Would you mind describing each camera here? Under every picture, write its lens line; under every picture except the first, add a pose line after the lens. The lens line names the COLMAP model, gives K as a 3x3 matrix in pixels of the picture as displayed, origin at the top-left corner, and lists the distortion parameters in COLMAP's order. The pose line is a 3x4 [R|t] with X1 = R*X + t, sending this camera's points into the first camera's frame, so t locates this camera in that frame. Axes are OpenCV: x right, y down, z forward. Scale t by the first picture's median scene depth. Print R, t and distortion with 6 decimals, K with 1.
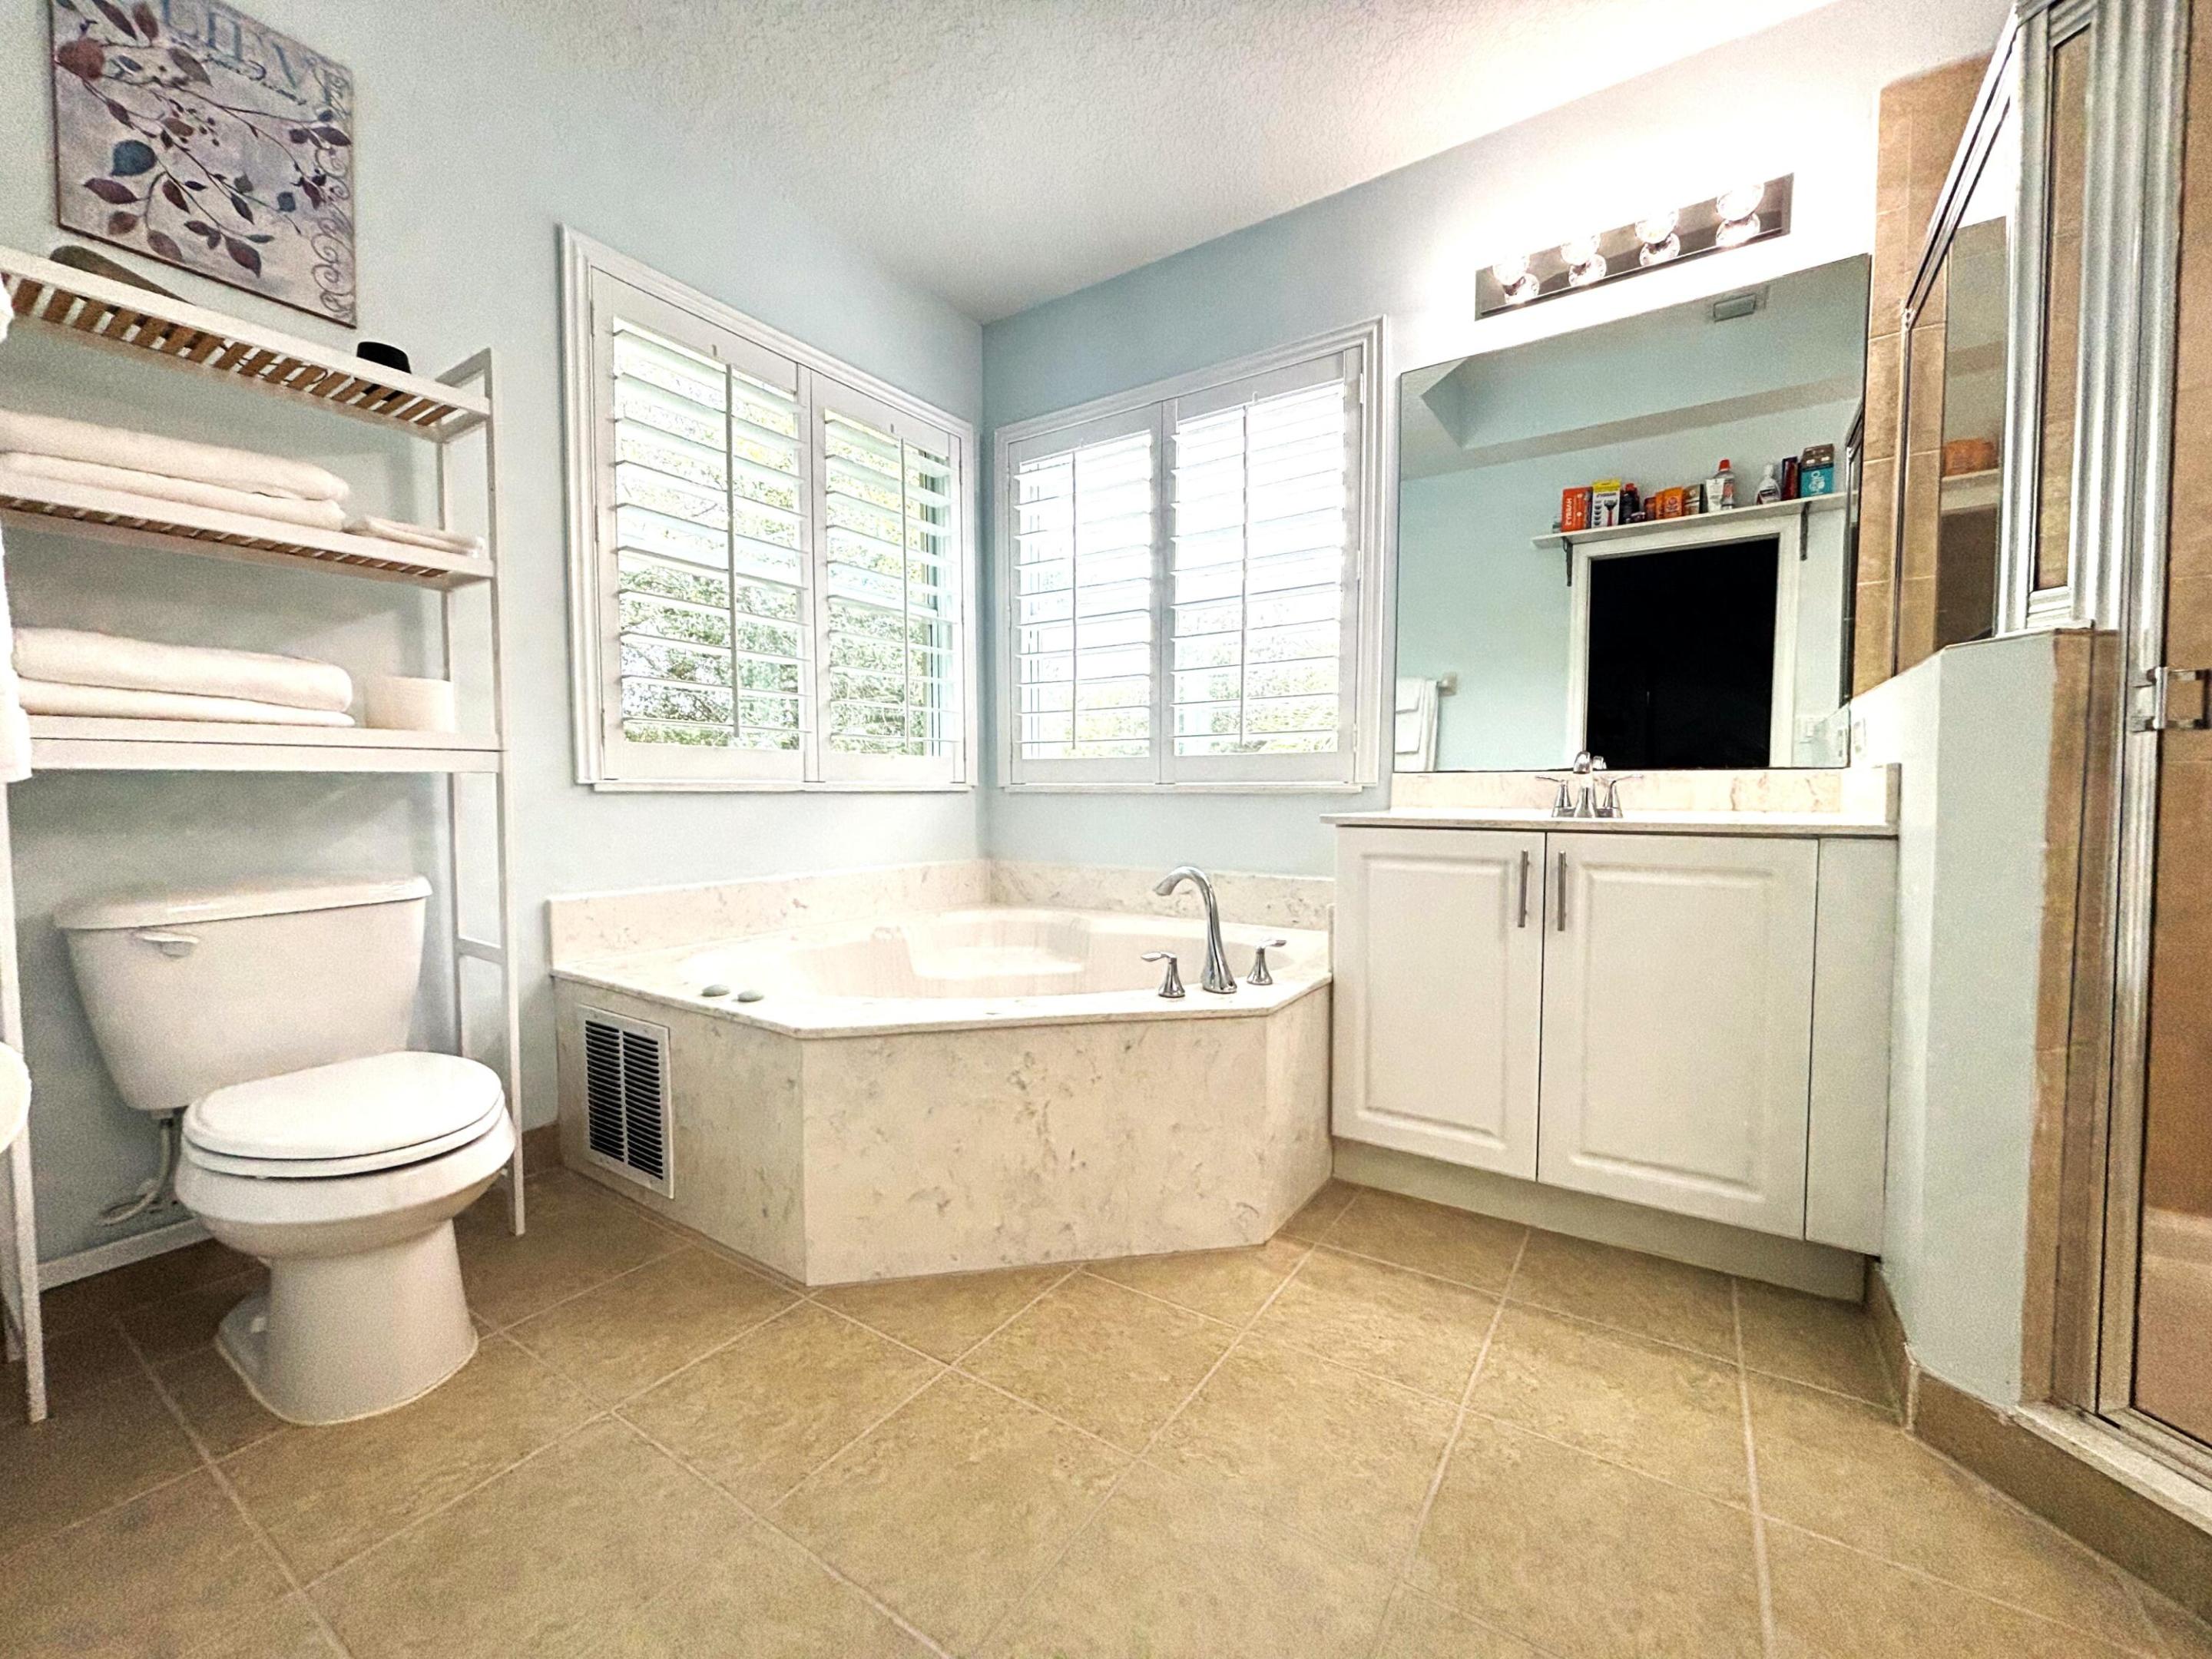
lens RADIAL K [[890.0, 0, 1103.7], [0, 890.0, 823.3], [0, 0, 1]] dist [-0.000256, 0.000213]
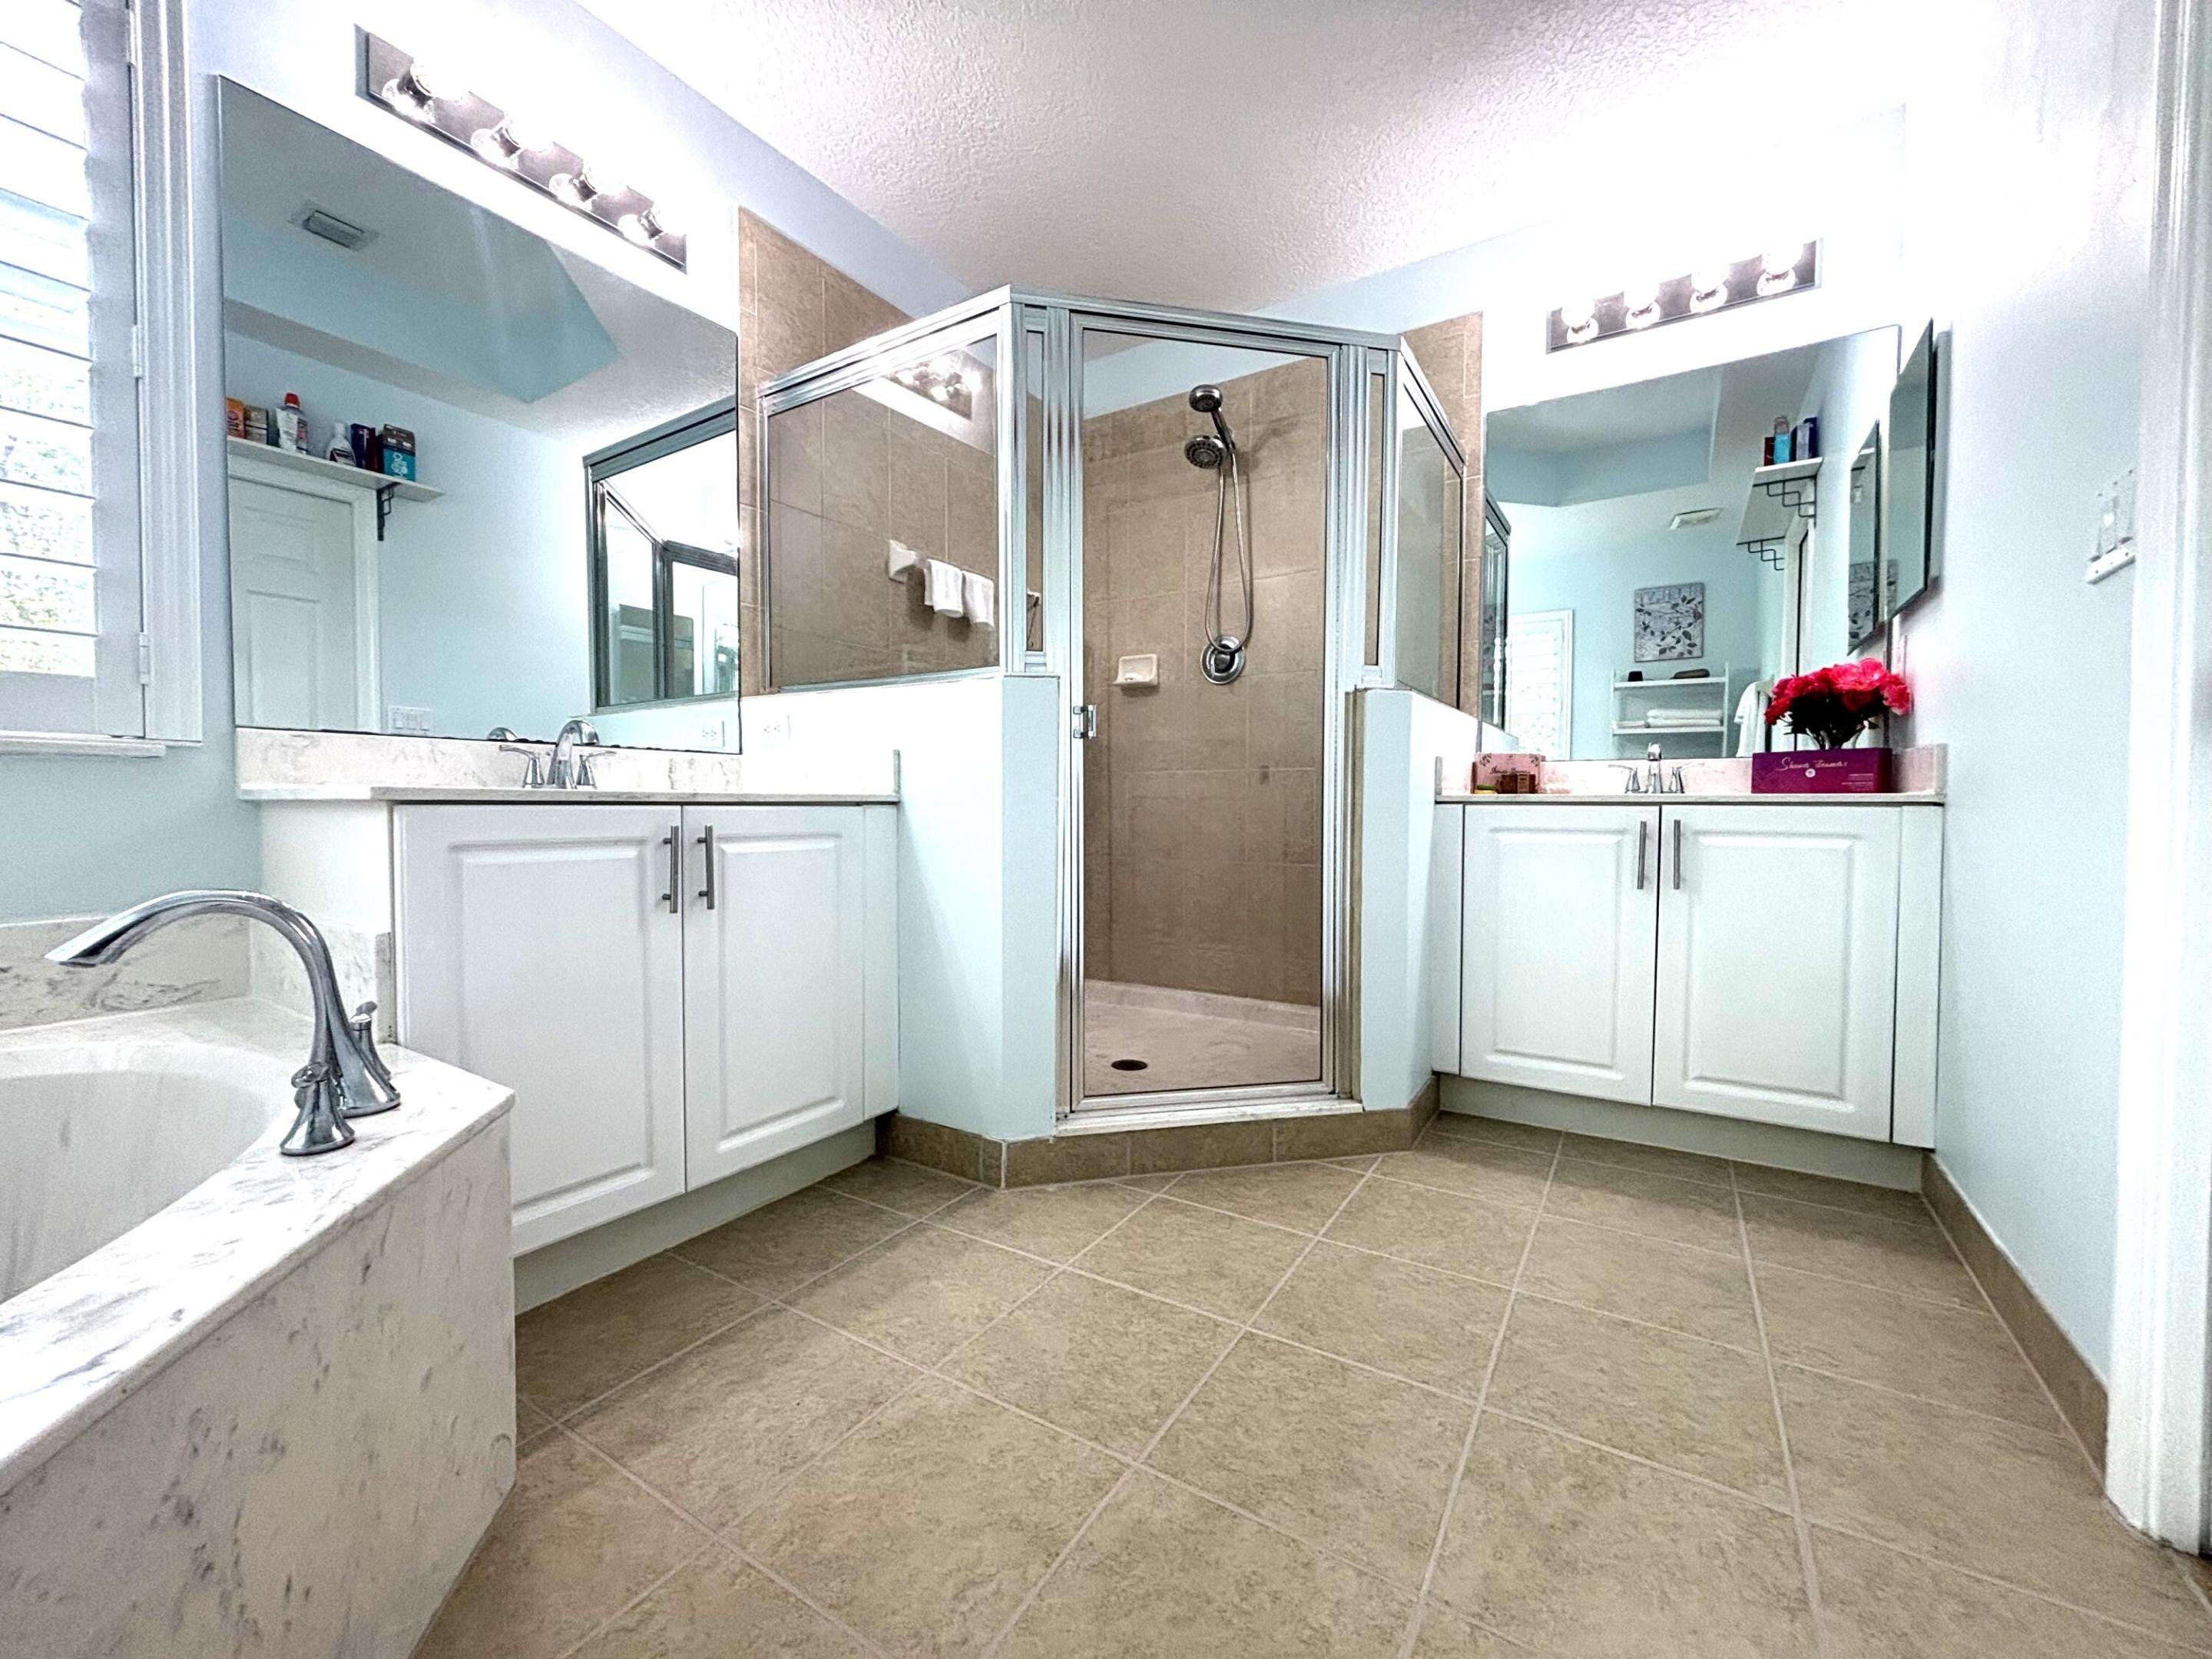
lens RADIAL K [[890.0, 0, 1103.7], [0, 890.0, 823.3], [0, 0, 1]] dist [-0.000256, 0.000213]
pose [[-0.030232, -0.020672, 0.999329, -0.416167], [0.033315, 0.999210, 0.021677, 0.022561], [-0.998988, 0.033948, -0.029519, 0.585615]]
